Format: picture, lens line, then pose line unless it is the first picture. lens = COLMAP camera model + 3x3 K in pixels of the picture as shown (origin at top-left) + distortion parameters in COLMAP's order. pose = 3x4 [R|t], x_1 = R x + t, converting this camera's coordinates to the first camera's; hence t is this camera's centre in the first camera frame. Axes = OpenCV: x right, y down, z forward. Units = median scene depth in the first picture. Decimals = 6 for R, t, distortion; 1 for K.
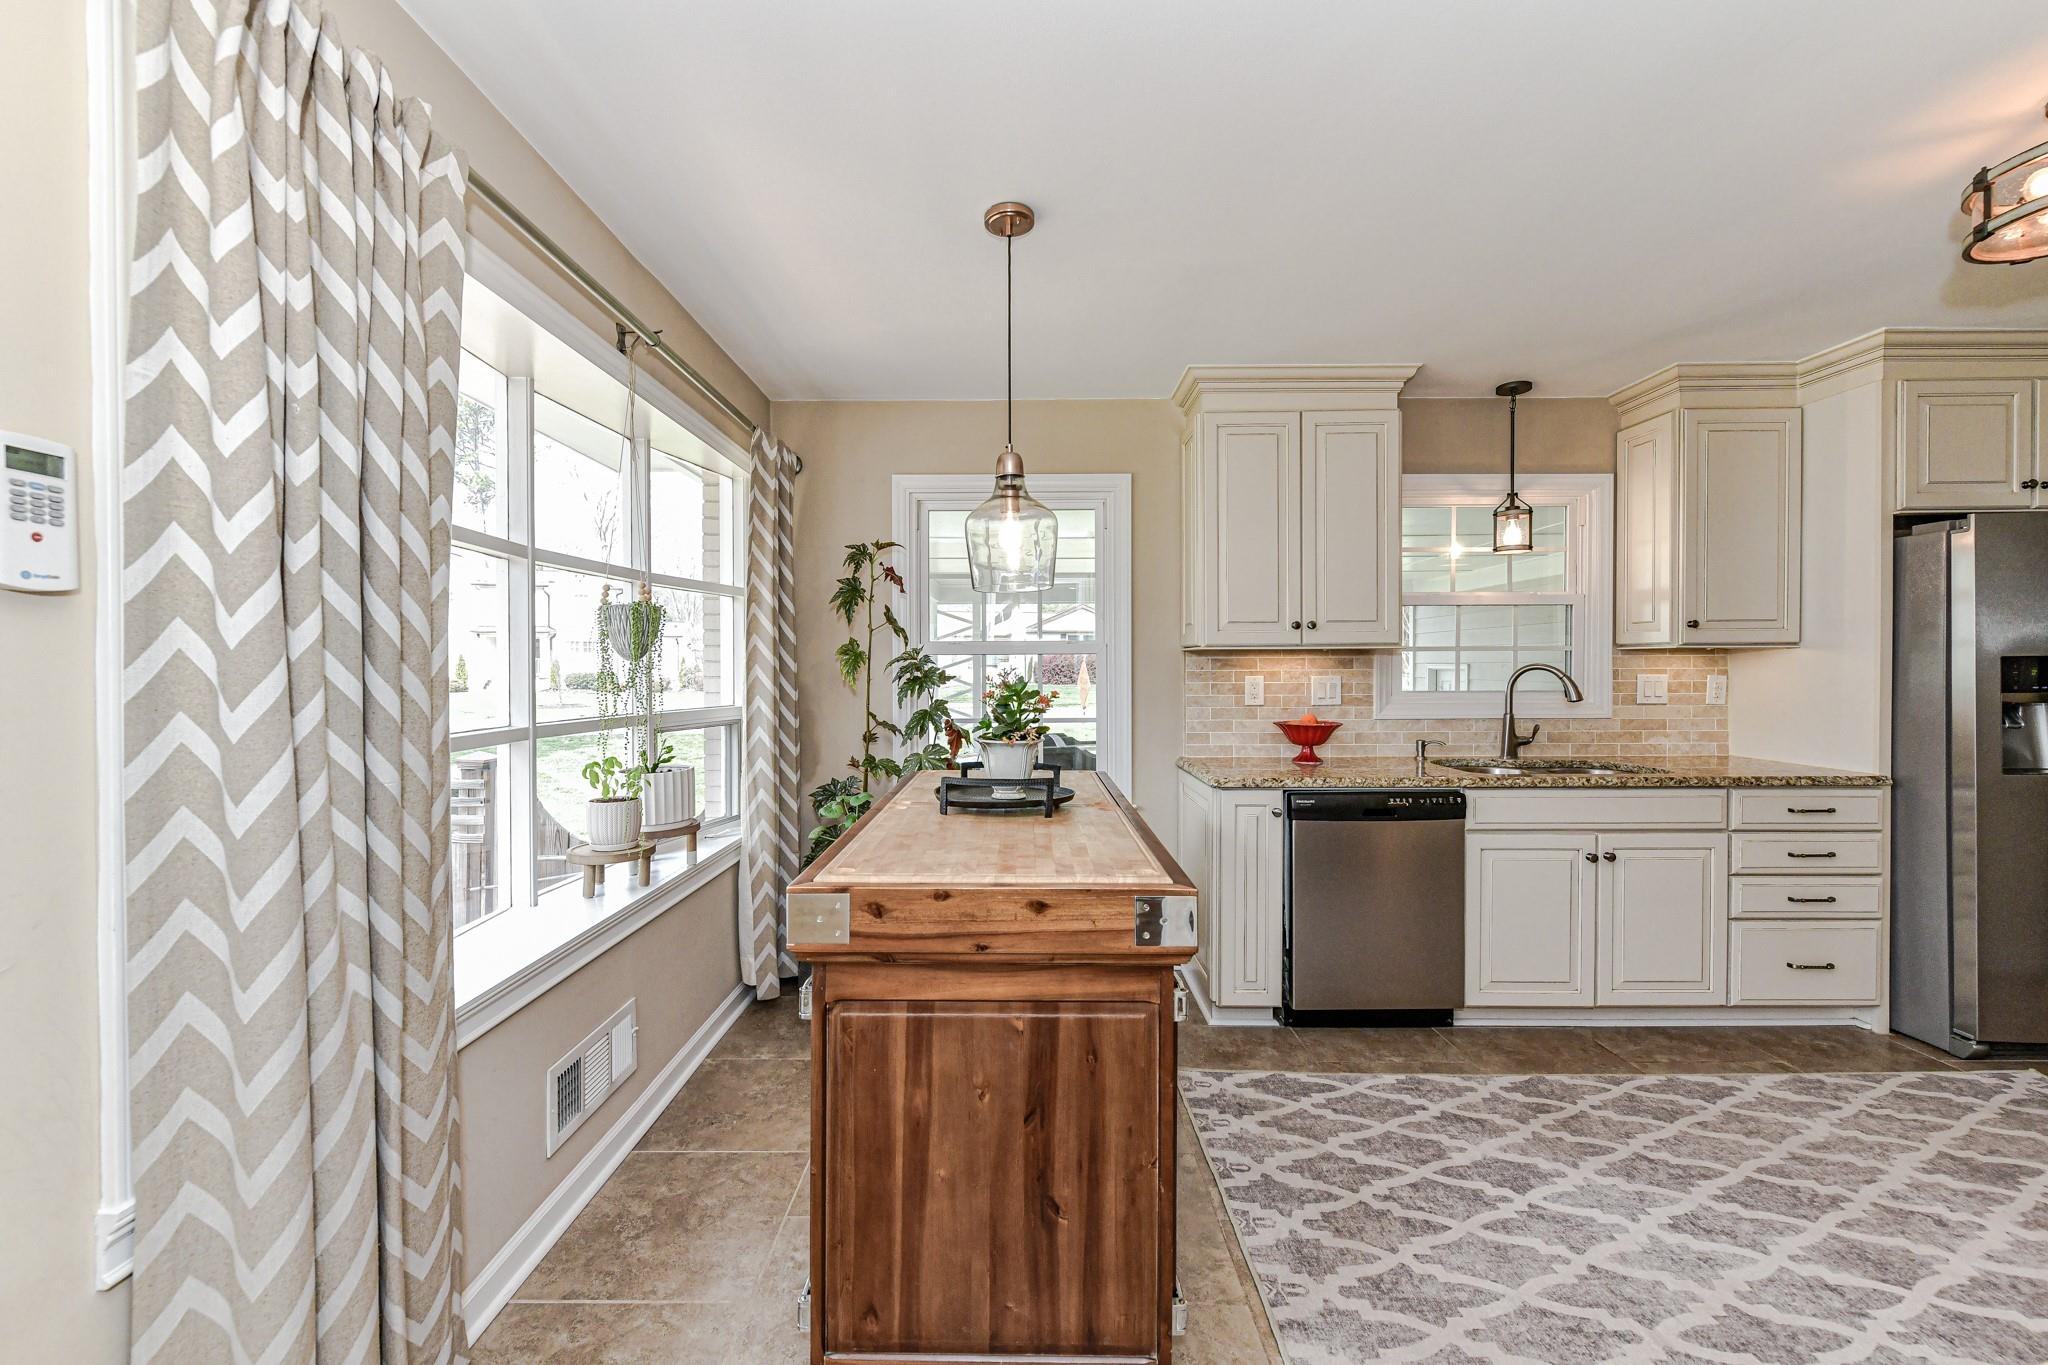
lens RADIAL K [[806.6, 0, 1018.5], [0, 806.6, 676.2], [0, 0, 1]] dist [0.004381, -0.001033]
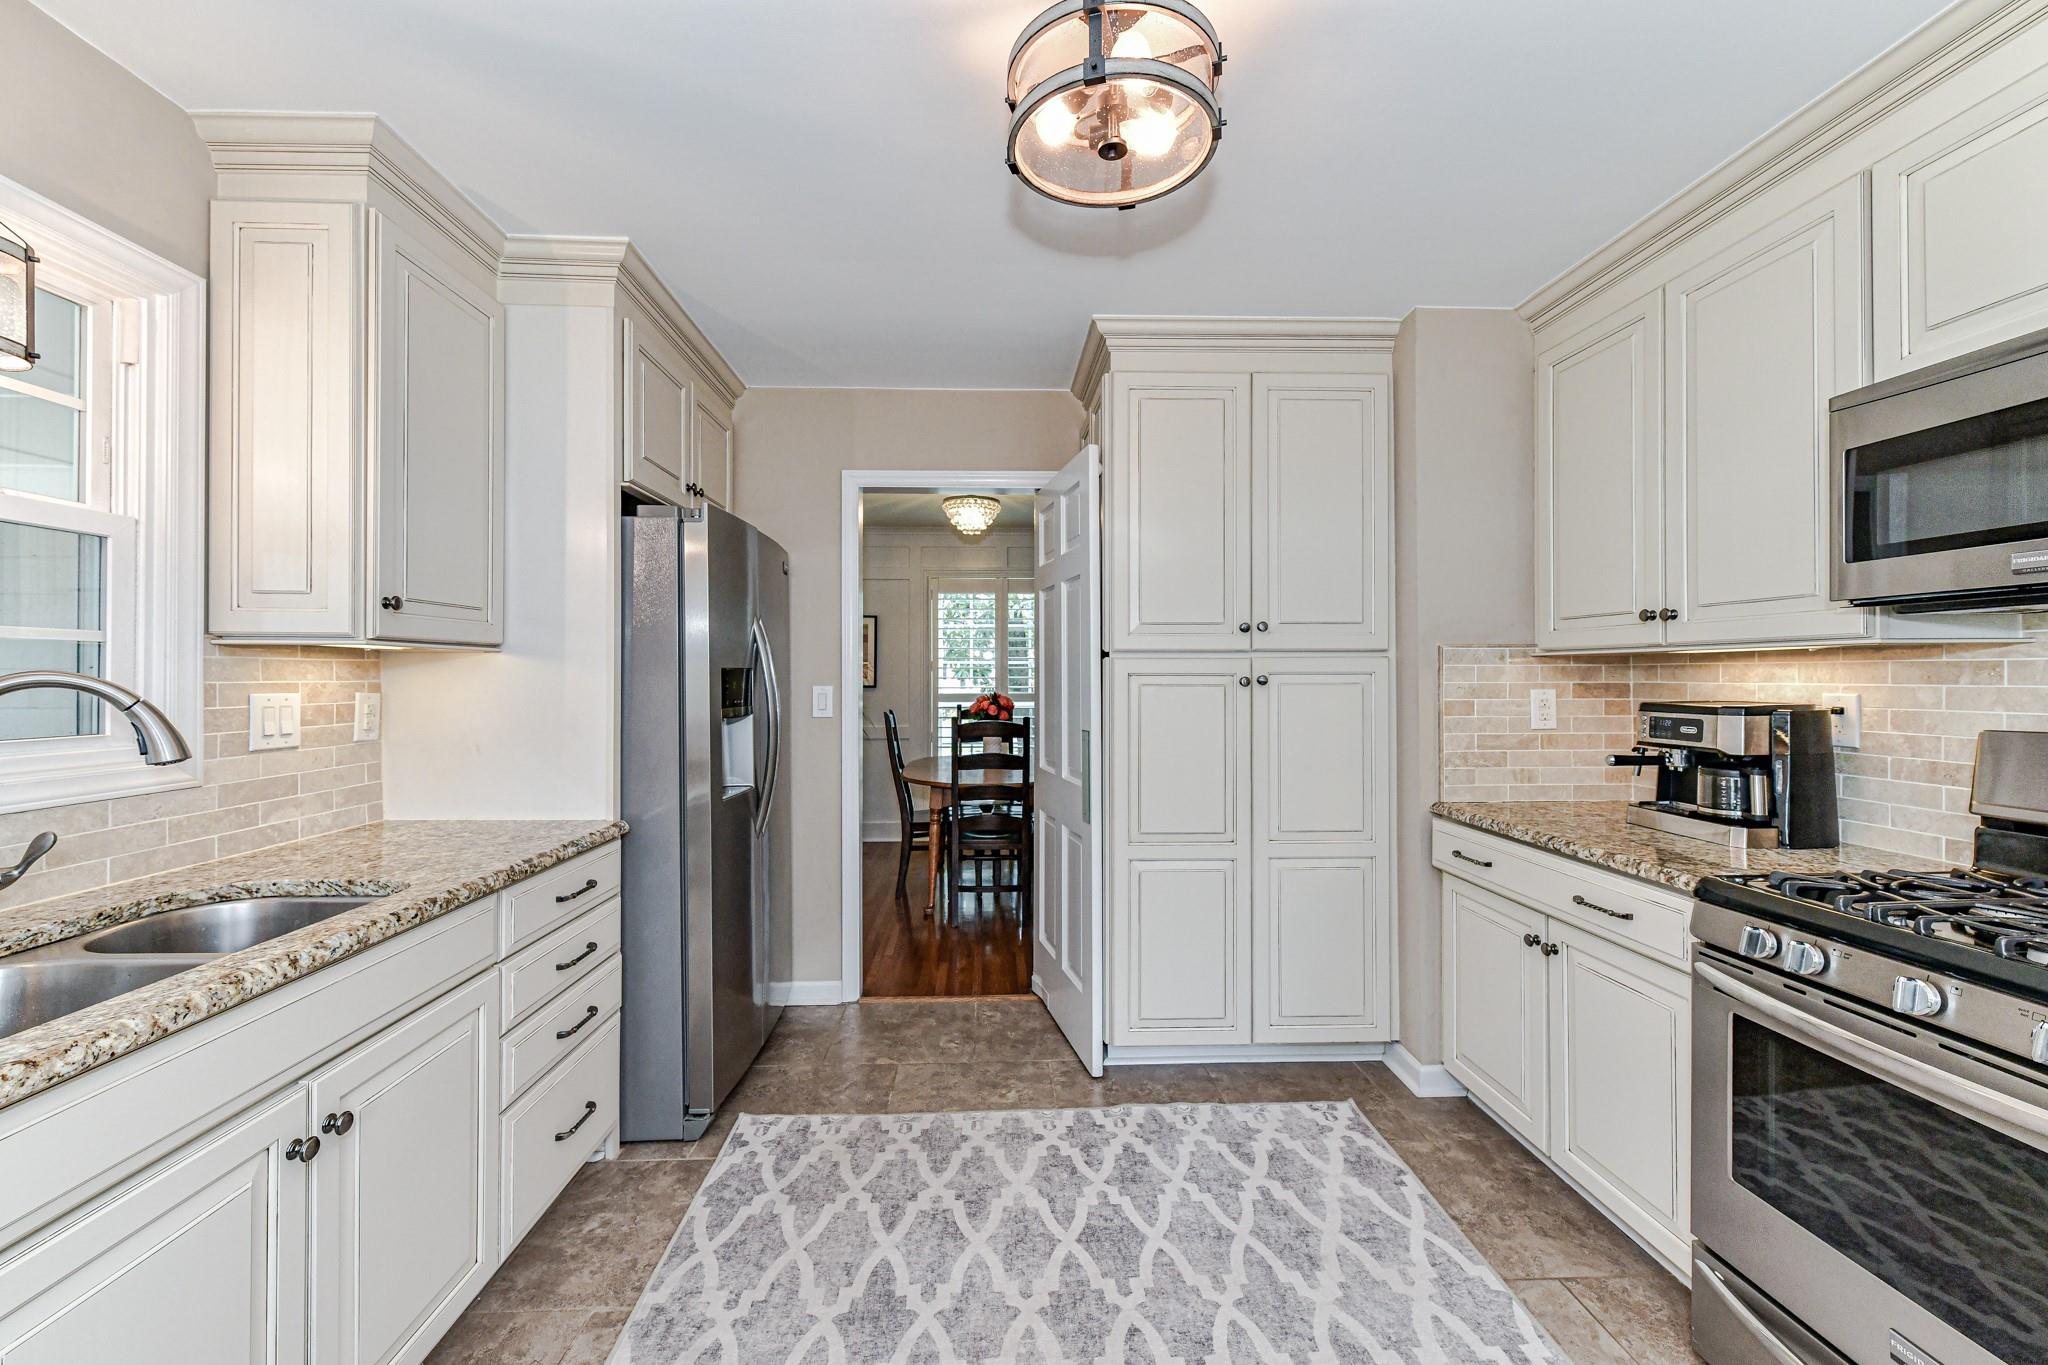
lens RADIAL K [[806.6, 0, 1012.9], [0, 806.6, 674.2], [0, 0, 1]] dist [0.004381, -0.001033]
pose [[-0.035783, 0.003849, 0.999352, 0.336724], [0.010867, 0.999935, -0.003462, -0.011549], [-0.999300, 0.010736, -0.035823, 0.767204]]
